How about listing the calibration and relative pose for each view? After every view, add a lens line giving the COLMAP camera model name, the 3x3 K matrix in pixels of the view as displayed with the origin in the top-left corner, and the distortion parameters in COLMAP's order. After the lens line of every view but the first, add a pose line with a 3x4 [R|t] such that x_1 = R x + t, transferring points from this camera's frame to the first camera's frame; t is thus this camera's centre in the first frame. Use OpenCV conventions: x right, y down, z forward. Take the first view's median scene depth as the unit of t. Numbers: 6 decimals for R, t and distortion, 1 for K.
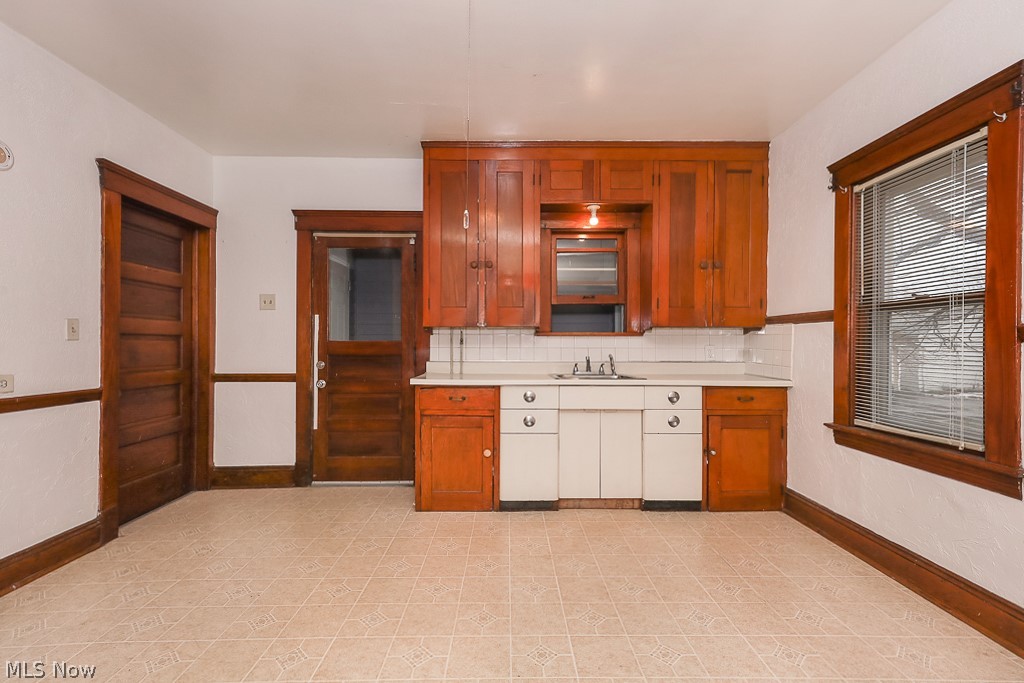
lens RADIAL K [[459.2, 0, 512.0], [0, 459.2, 341.5], [0, 0, 1]] dist [0.000571, 0.000041]
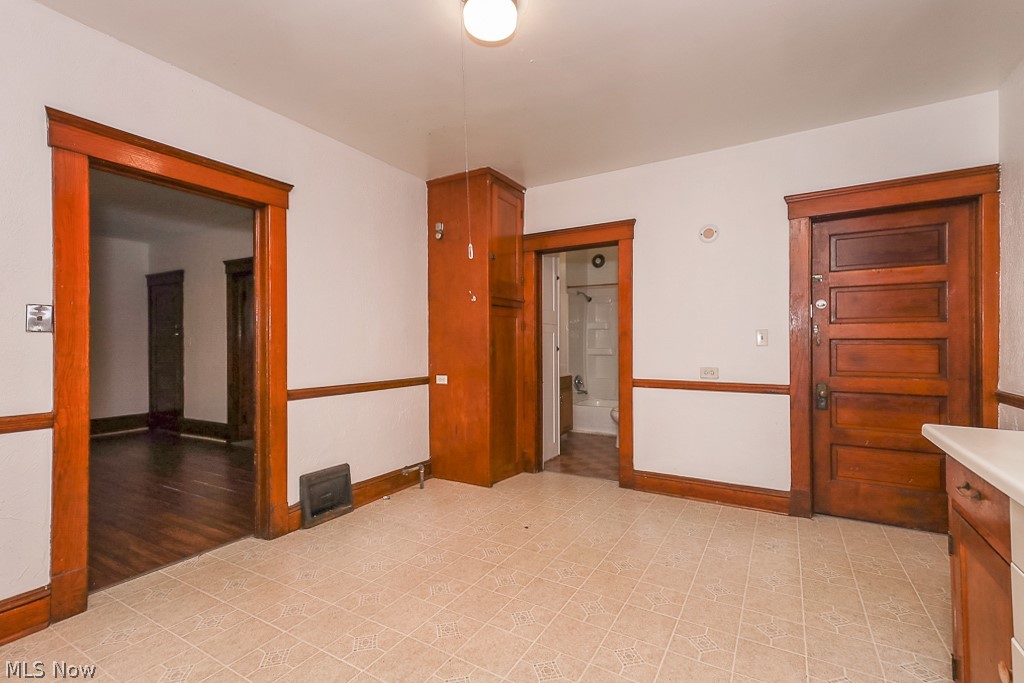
lens RADIAL K [[459.2, 0, 512.0], [0, 459.2, 341.5], [0, 0, 1]] dist [0.000571, 0.000041]
pose [[-0.519870, 0.000258, -0.854245, 0.514045], [0.005828, 0.999978, -0.003244, -0.013415], [0.854226, -0.006665, -0.519860, 1.004598]]
